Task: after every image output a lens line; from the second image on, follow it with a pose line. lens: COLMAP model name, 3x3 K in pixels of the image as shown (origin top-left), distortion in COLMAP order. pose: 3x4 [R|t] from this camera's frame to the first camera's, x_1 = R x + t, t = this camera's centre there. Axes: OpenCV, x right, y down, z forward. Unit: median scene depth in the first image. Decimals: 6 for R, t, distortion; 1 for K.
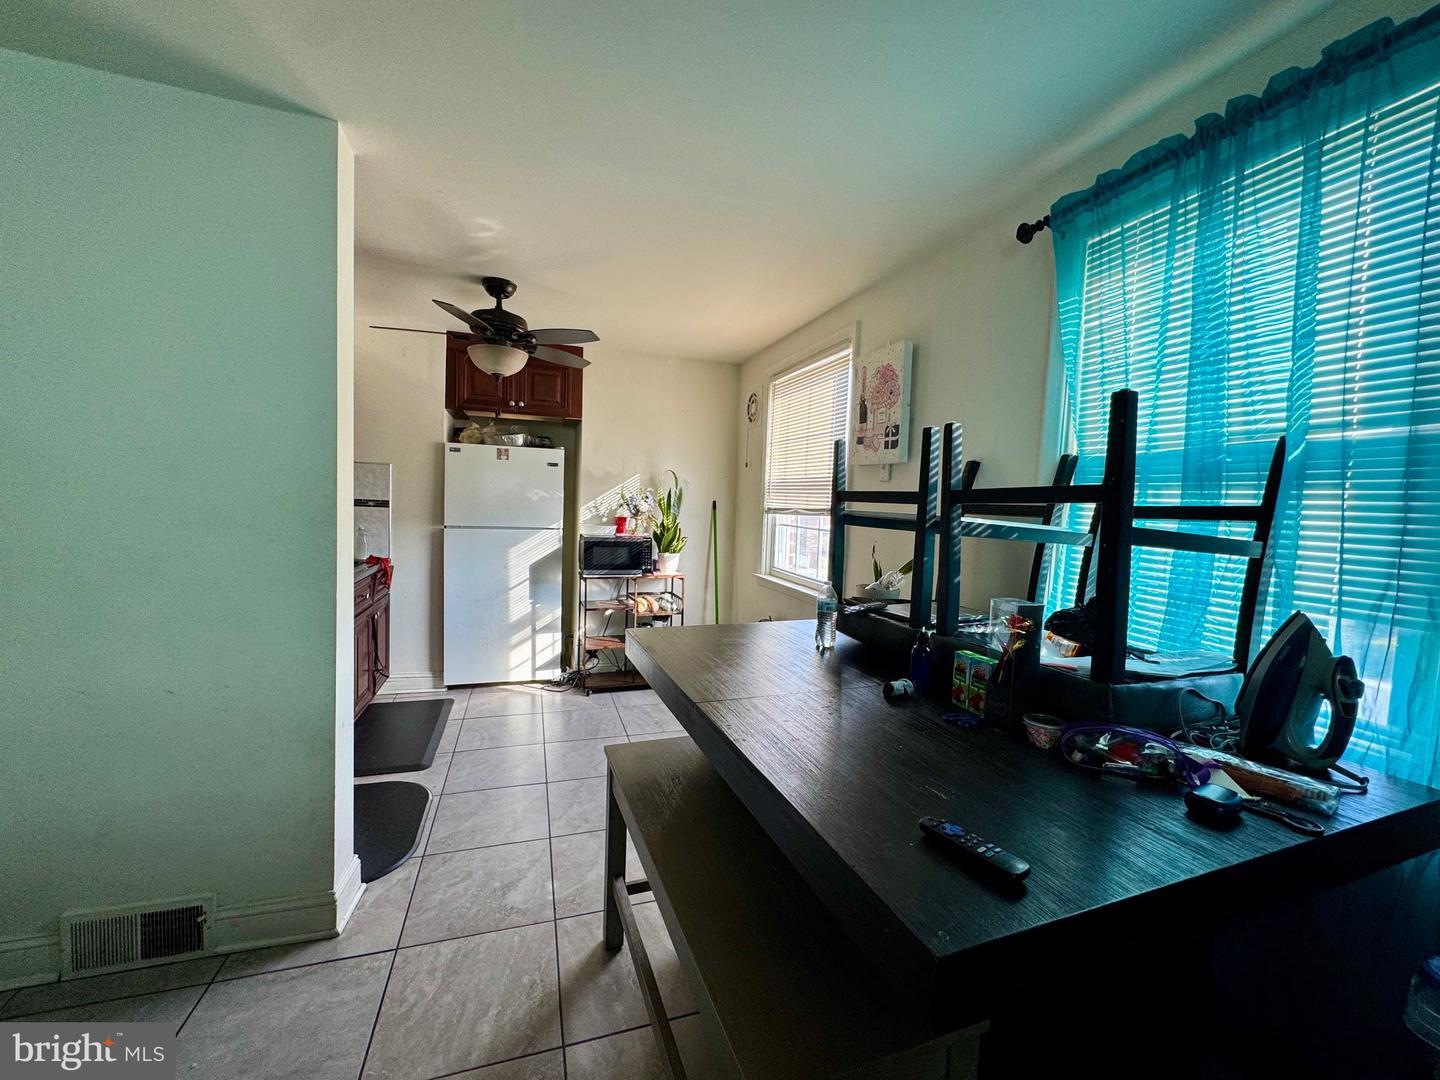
lens RADIAL K [[573.6, 0, 720.0], [0, 573.6, 540.0], [0, 0, 1]] dist [-0.000163, 0.000087]
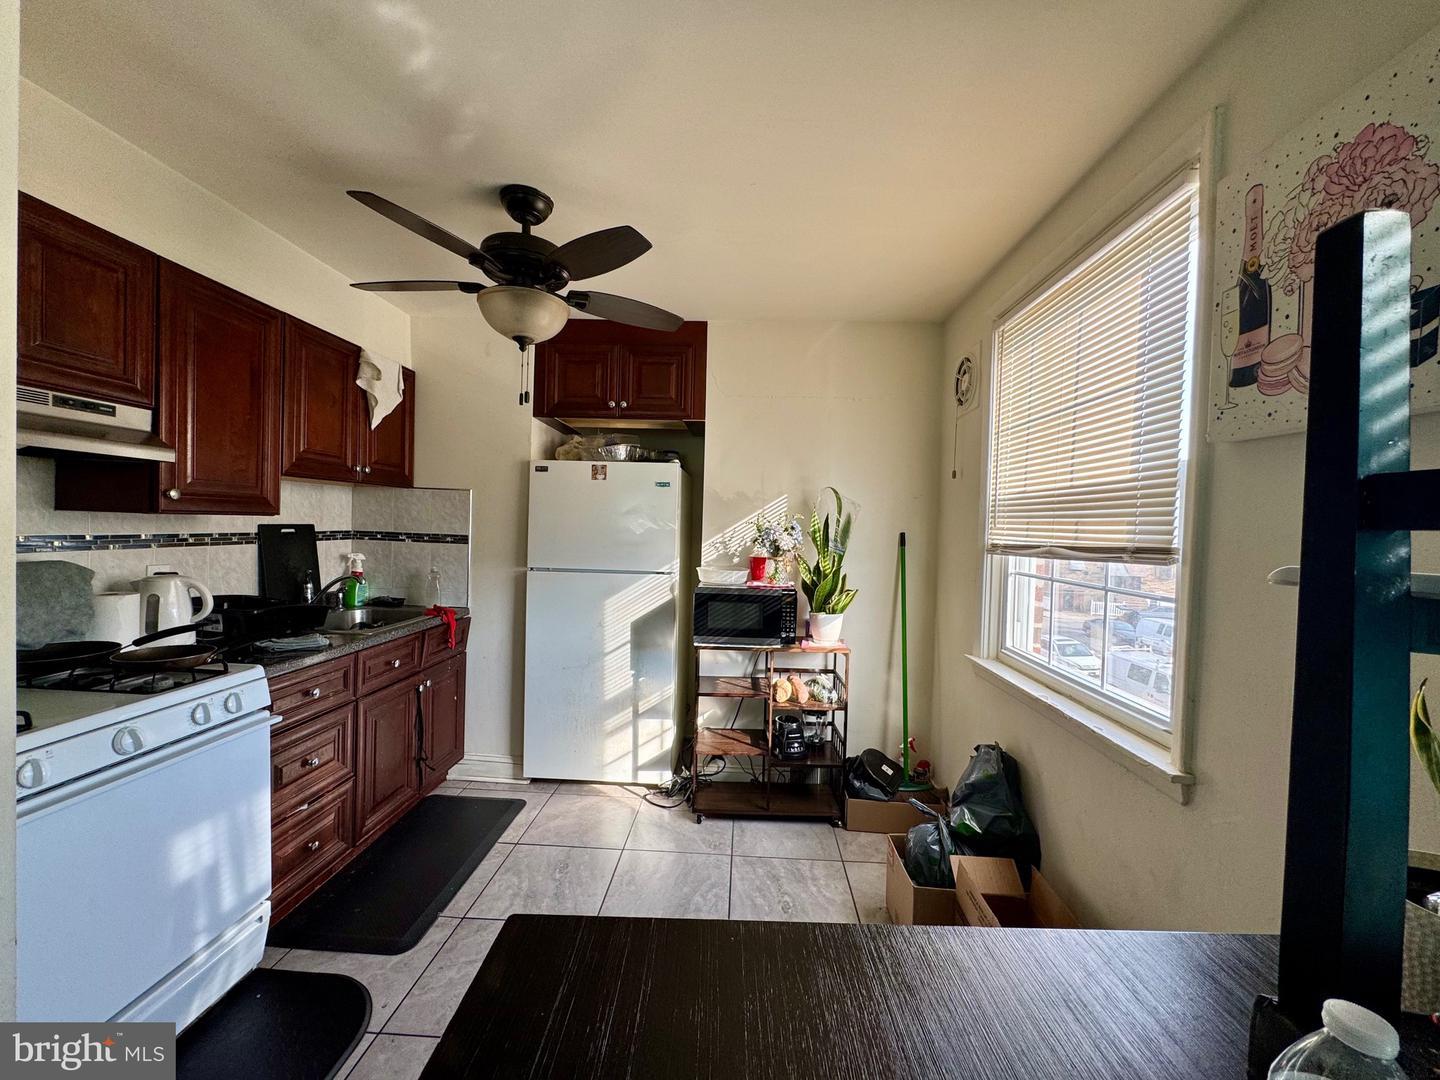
lens RADIAL K [[573.6, 0, 720.0], [0, 573.6, 540.0], [0, 0, 1]] dist [-0.000163, 0.000087]
pose [[0.932719, -0.003282, -0.360588, 0.035044], [-0.017149, 0.998423, -0.053446, -0.023514], [0.360195, 0.056034, 0.931193, 0.350404]]
